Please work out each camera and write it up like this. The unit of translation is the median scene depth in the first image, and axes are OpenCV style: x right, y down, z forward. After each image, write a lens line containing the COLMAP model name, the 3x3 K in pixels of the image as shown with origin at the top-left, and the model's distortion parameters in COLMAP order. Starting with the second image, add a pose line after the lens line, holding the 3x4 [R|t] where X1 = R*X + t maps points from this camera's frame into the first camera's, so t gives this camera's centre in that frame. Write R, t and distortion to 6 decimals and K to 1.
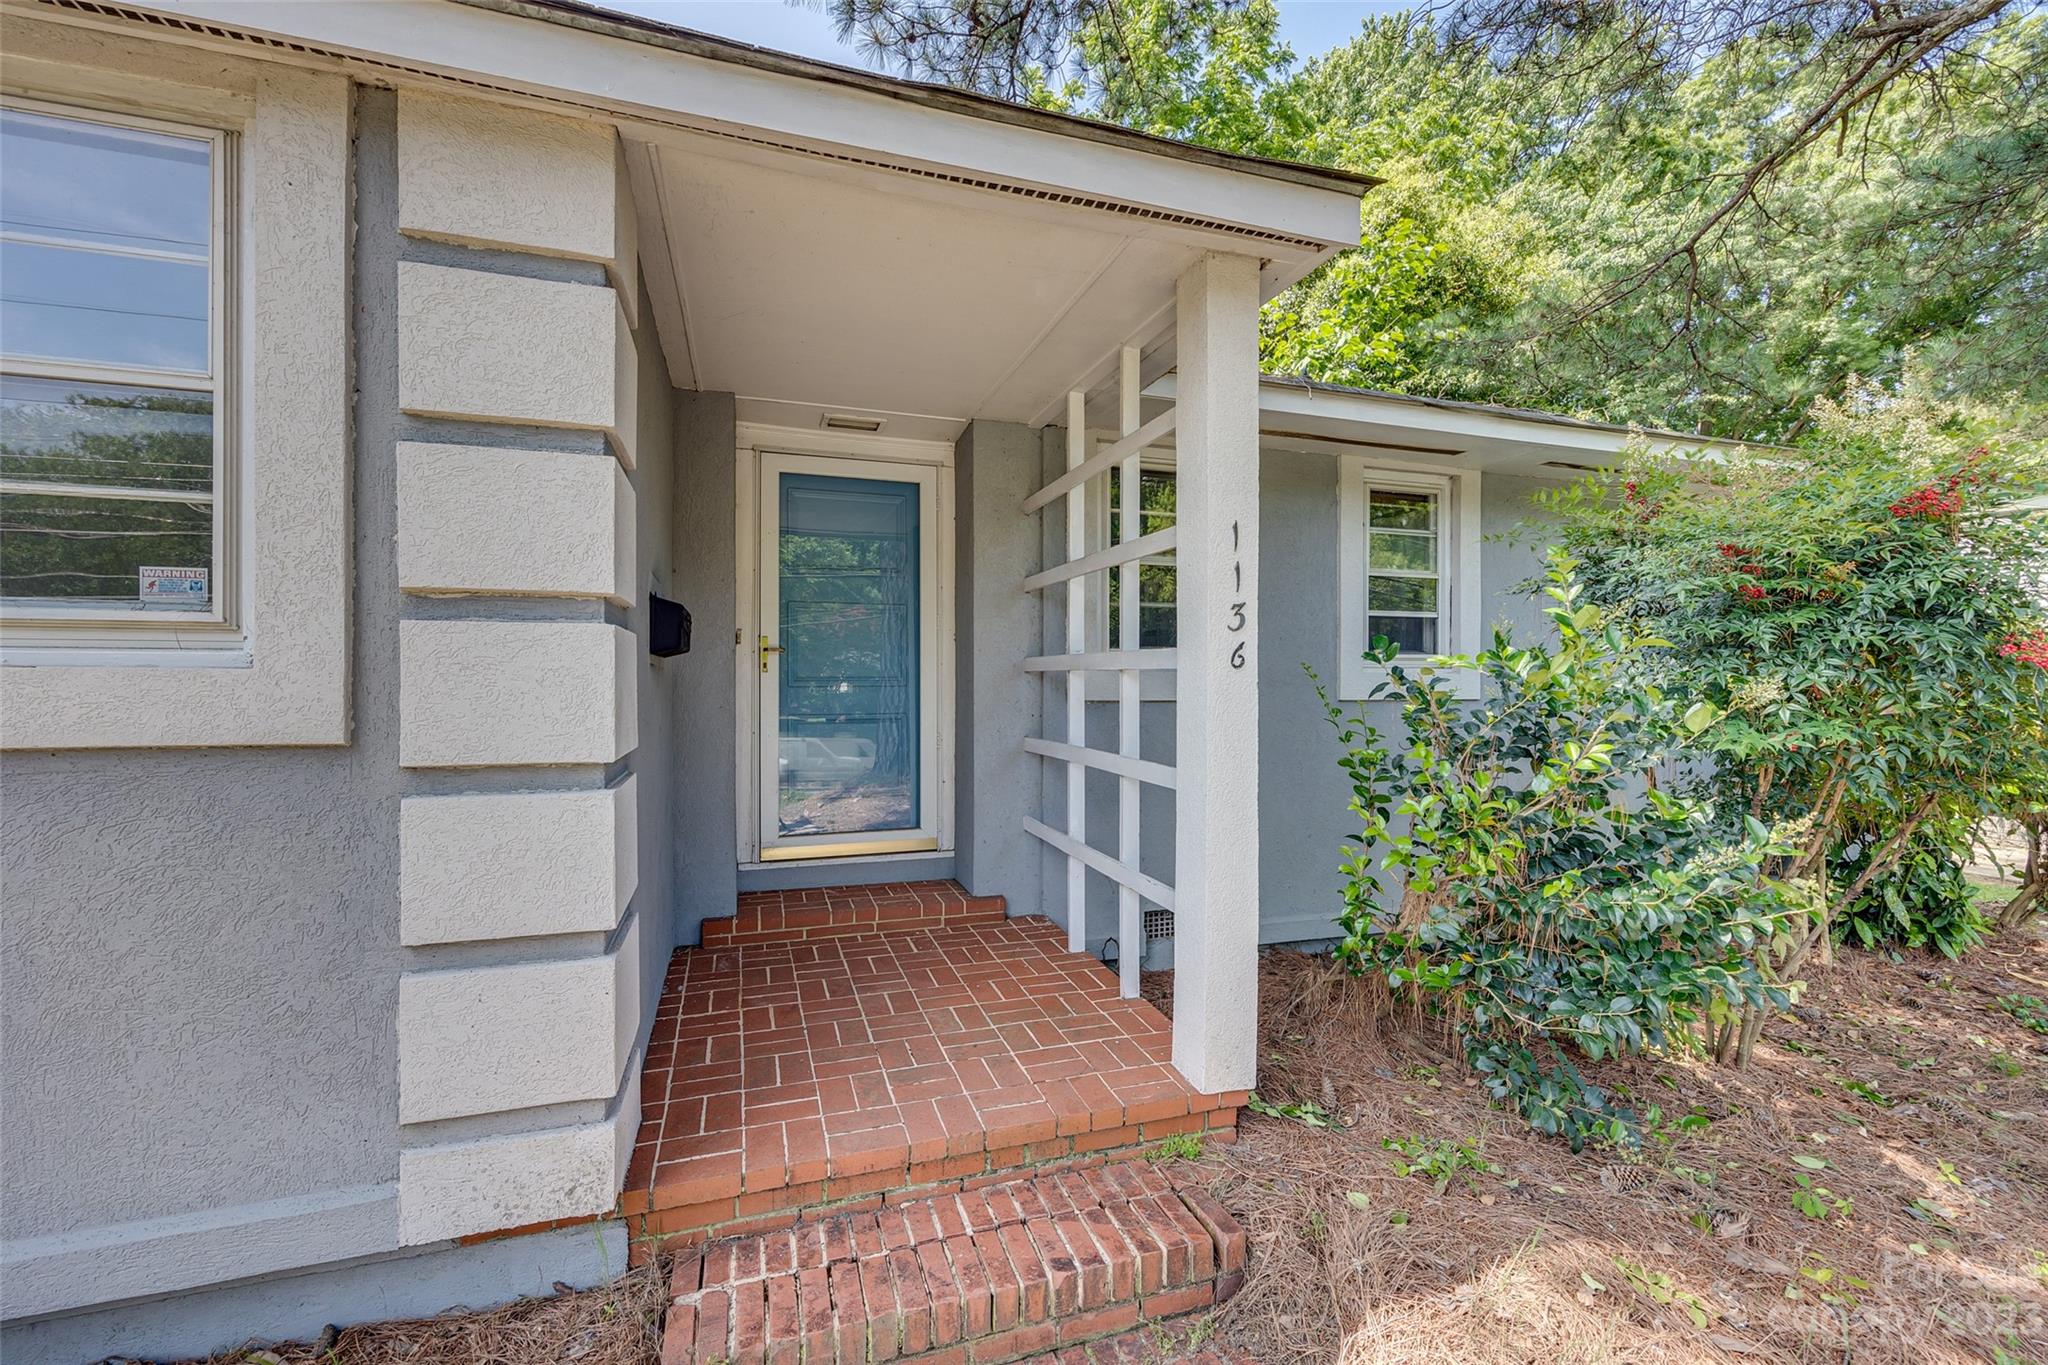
lens RADIAL K [[798.2, 0, 996.0], [0, 798.2, 677.5], [0, 0, 1]] dist [0.000443, 0.000039]
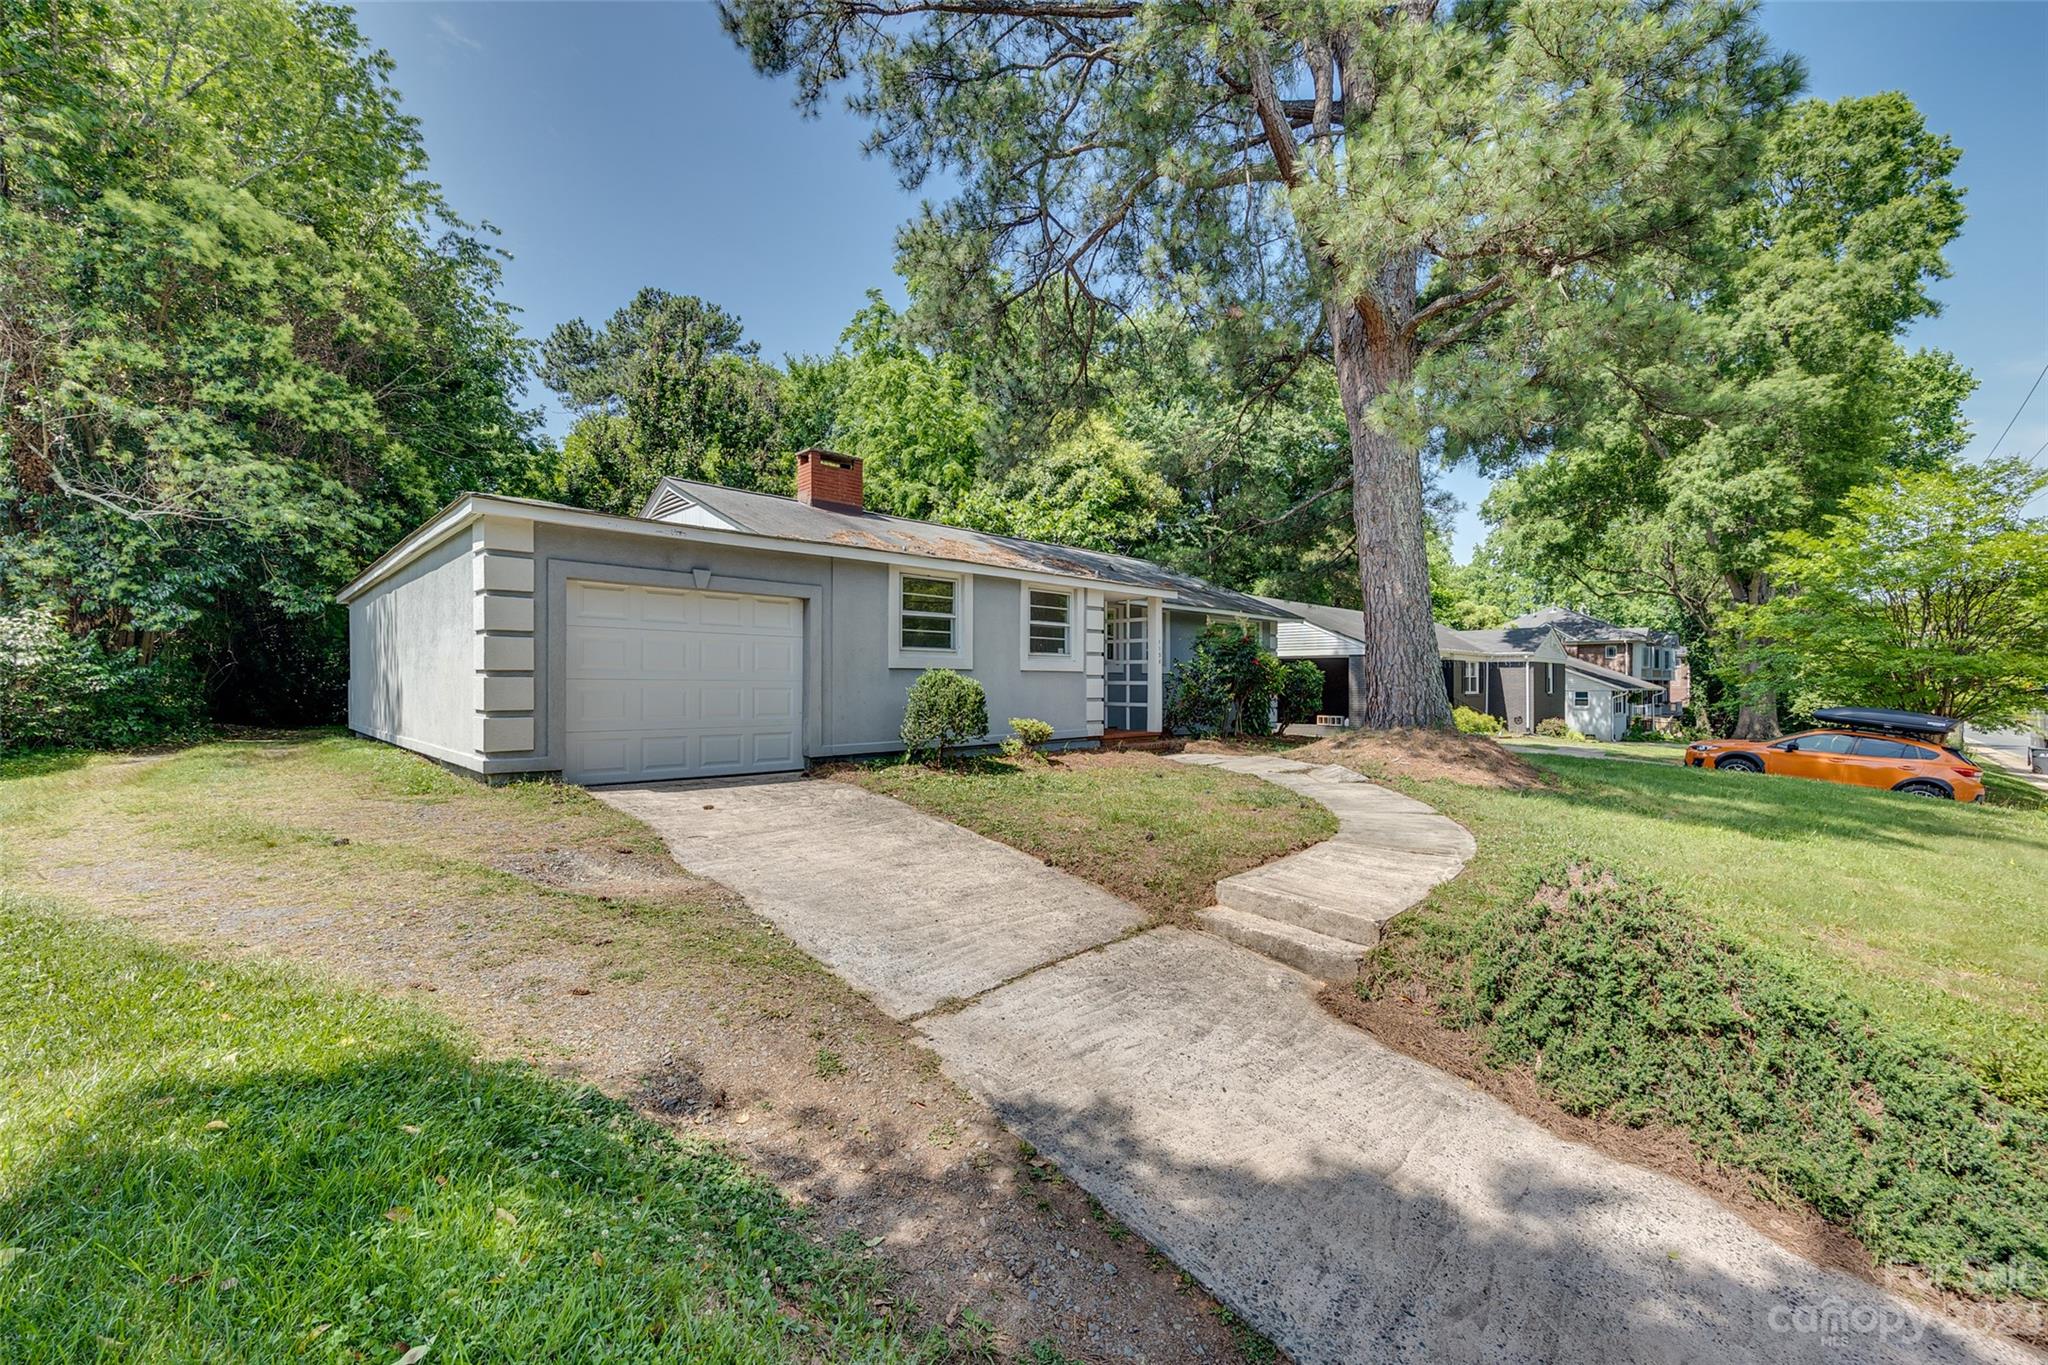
lens RADIAL K [[846.5, 0, 1021.7], [0, 846.5, 689.8], [0, 0, 1]] dist [-0.000257, 0.000065]
pose [[0.879401, -0.011856, 0.475935, -4.756657], [0.017470, 0.999820, -0.007372, 0.279785], [-0.475762, 0.014797, 0.879450, -5.373655]]
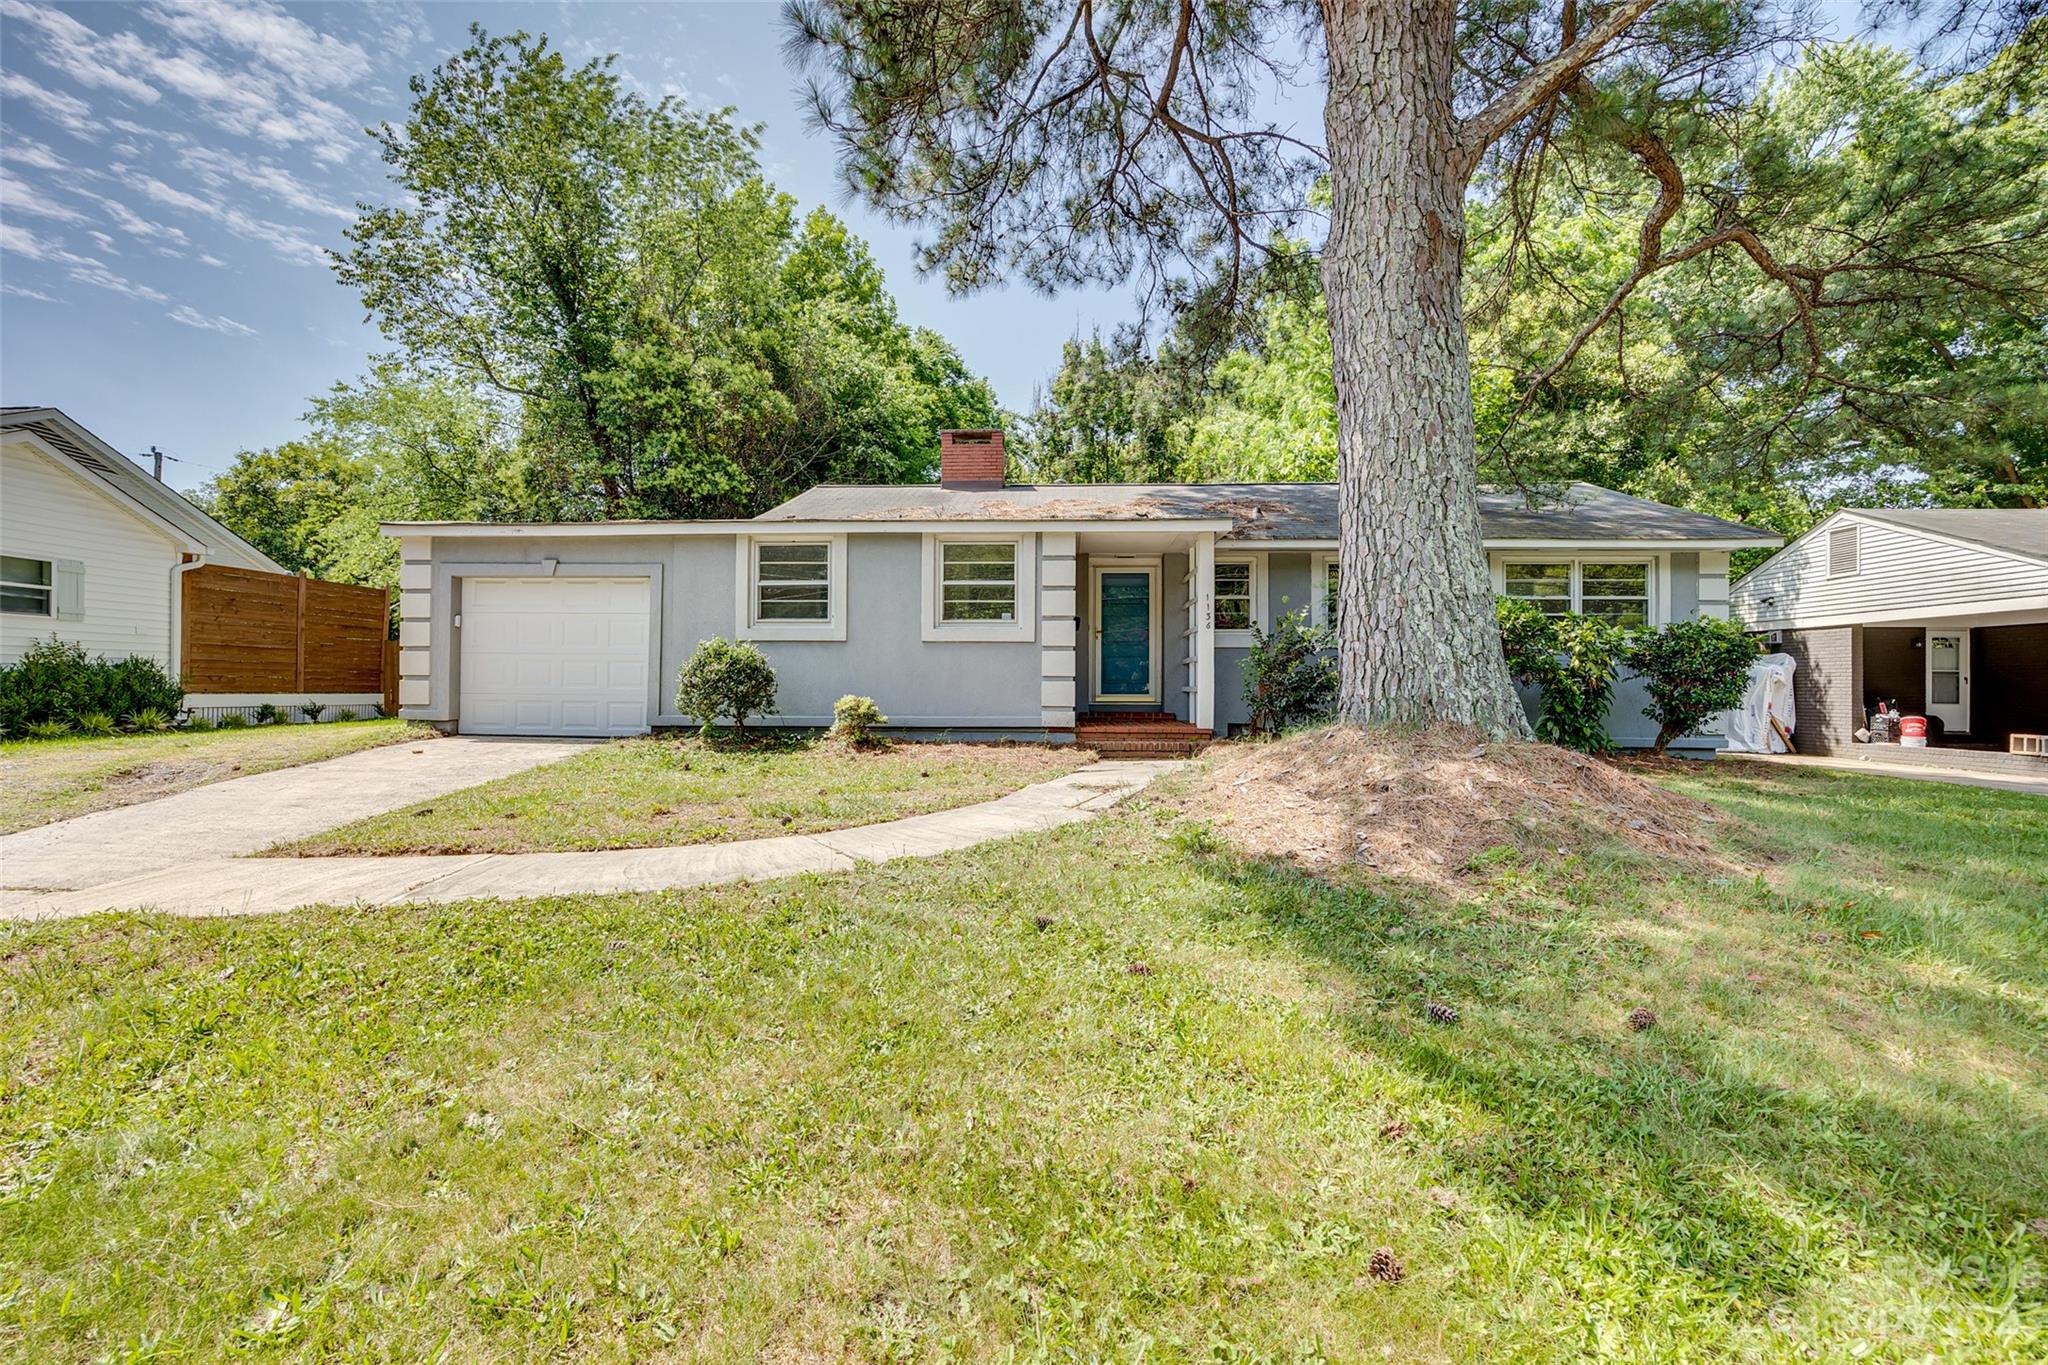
lens RADIAL K [[846.5, 0, 1021.7], [0, 846.5, 689.8], [0, 0, 1]] dist [-0.000257, 0.000065]
pose [[0.940135, 0.001428, -0.340798, 1.142580], [-0.002049, 0.999997, -0.001462, 0.407933], [0.340795, 0.002073, 0.940135, -4.496673]]
